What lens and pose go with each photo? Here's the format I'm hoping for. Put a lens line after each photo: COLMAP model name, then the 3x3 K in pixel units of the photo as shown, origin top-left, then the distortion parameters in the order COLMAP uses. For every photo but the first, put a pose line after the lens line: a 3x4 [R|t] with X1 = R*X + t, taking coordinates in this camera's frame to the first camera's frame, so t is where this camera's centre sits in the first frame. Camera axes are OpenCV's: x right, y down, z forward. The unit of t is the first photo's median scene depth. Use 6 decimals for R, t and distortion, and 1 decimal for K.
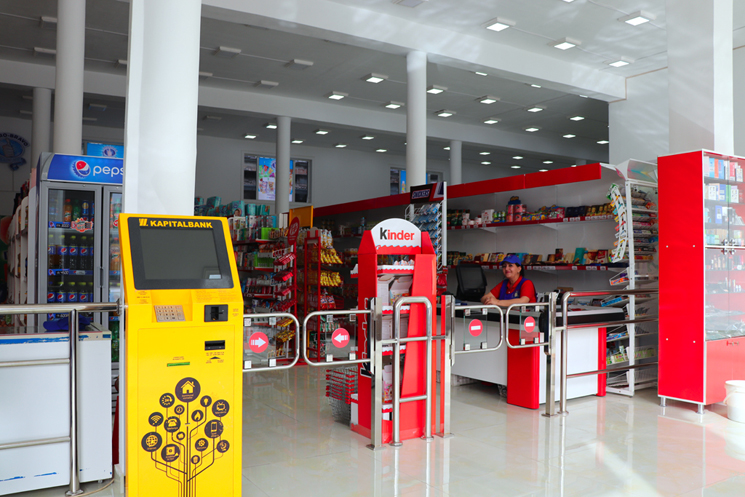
lens RADIAL K [[627.6, 0, 369.1], [0, 627.6, 254.5], [0, 0, 1]] dist [-0.067038, -0.003549]
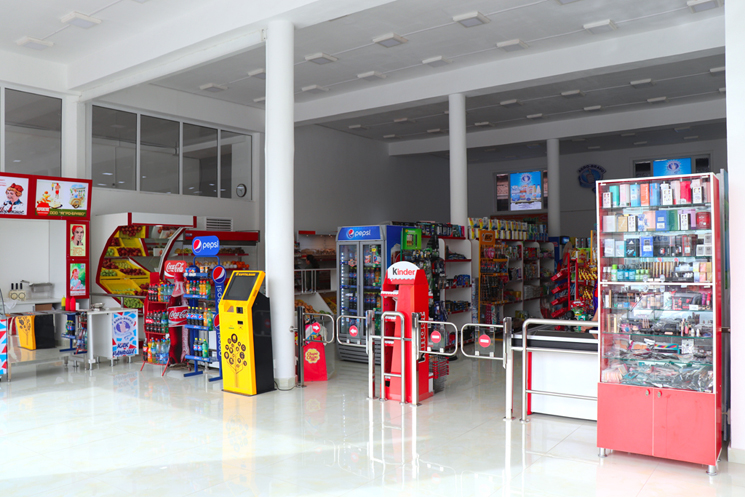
lens RADIAL K [[615.3, 0, 372.4], [0, 615.3, 241.8], [0, 0, 1]] dist [-0.155936, 0.120401]
pose [[0.385237, -0.030244, -0.922322, 1.086251], [0.024806, 0.999441, -0.022412, -0.055893], [0.922484, -0.014245, 0.385771, 0.256586]]
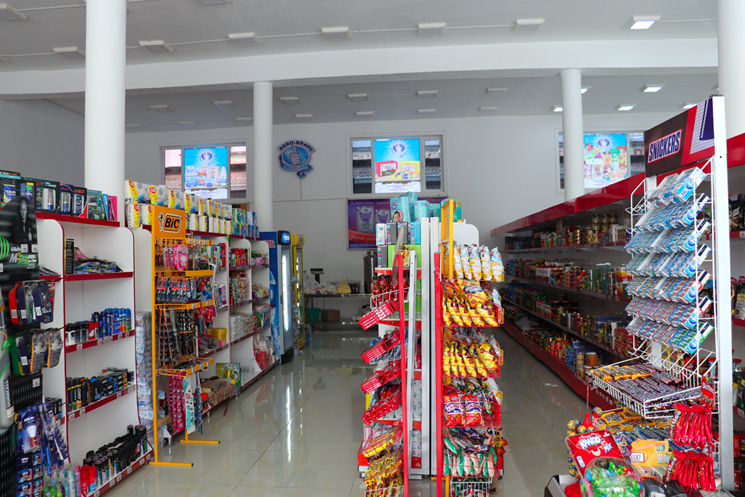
lens RADIAL K [[615.3, 0, 373.7], [0, 615.3, 251.7], [0, 0, 1]] dist [-0.155936, 0.120401]
pose [[0.811679, -0.025058, -0.583567, 0.184894], [0.030681, 0.999529, -0.000246, -0.054195], [0.583298, -0.017705, 0.812065, 0.803791]]
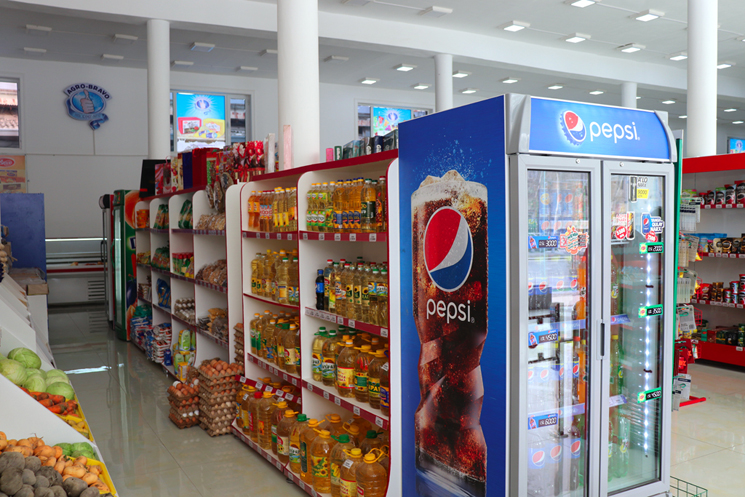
lens RADIAL K [[665.7, 0, 376.9], [0, 665.7, 250.0], [0, 0, 1]] dist [-0.116349, 0.037054]
pose [[0.999526, -0.016948, -0.025720, -0.516035], [0.018469, 0.998021, 0.060113, -0.061943], [0.024651, -0.060559, 0.997860, 0.381248]]
